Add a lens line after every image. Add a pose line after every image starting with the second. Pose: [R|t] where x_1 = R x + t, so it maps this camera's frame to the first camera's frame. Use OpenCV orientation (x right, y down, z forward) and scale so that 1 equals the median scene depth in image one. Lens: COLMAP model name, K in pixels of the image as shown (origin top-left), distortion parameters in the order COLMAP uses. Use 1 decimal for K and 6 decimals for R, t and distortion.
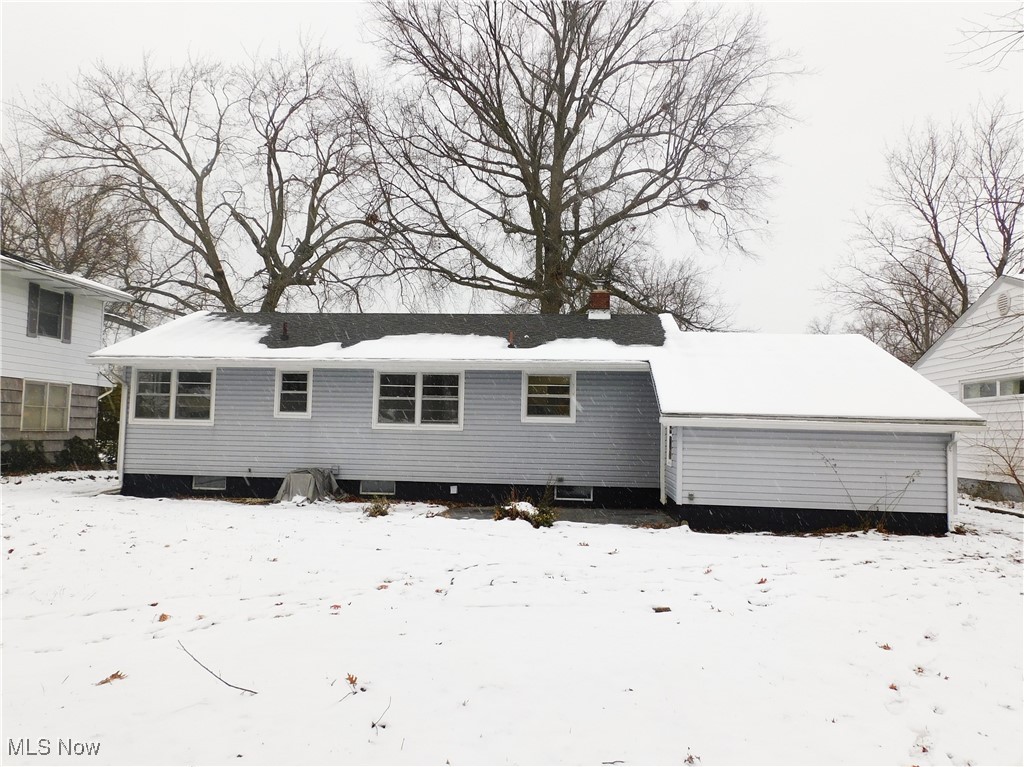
lens RADIAL K [[749.7, 0, 511.0], [0, 749.7, 385.0], [0, 0, 1]] dist [-0.008348, 0.003842]
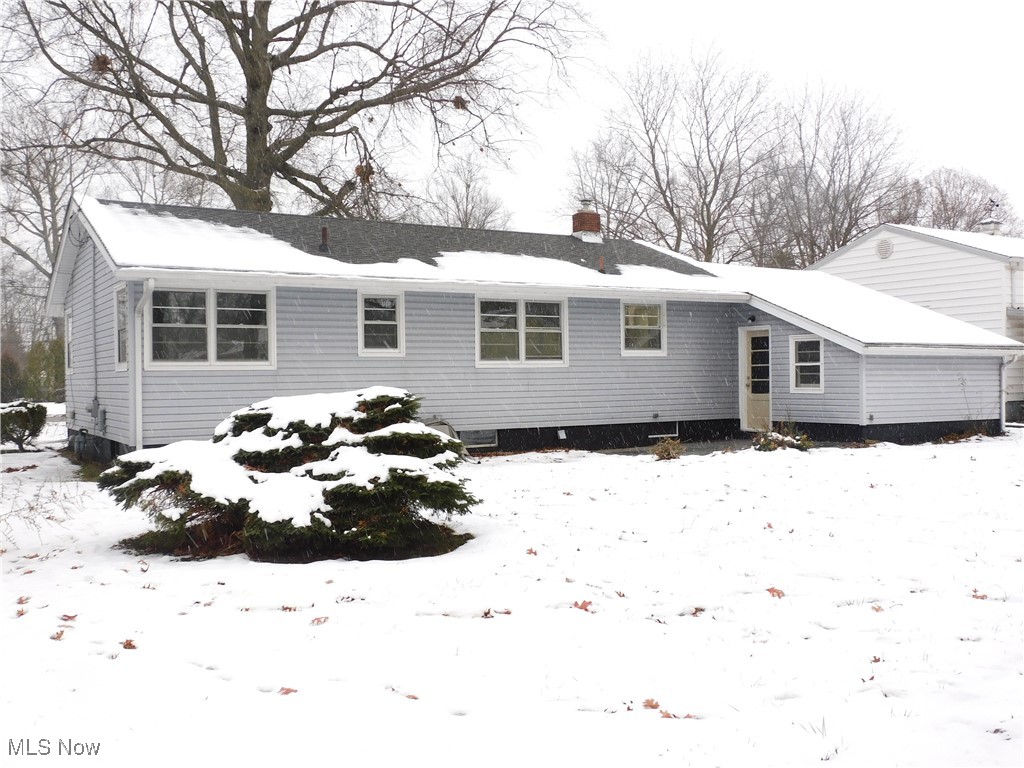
lens RADIAL K [[975.7, 0, 506.0], [0, 975.7, 381.5], [0, 0, 1]] dist [-0.007576, 0.000000]
pose [[0.796806, -0.034399, 0.603255, -0.797713], [-0.008966, 0.997595, 0.068728, -0.000083], [-0.604168, -0.060172, 0.794582, 0.131826]]
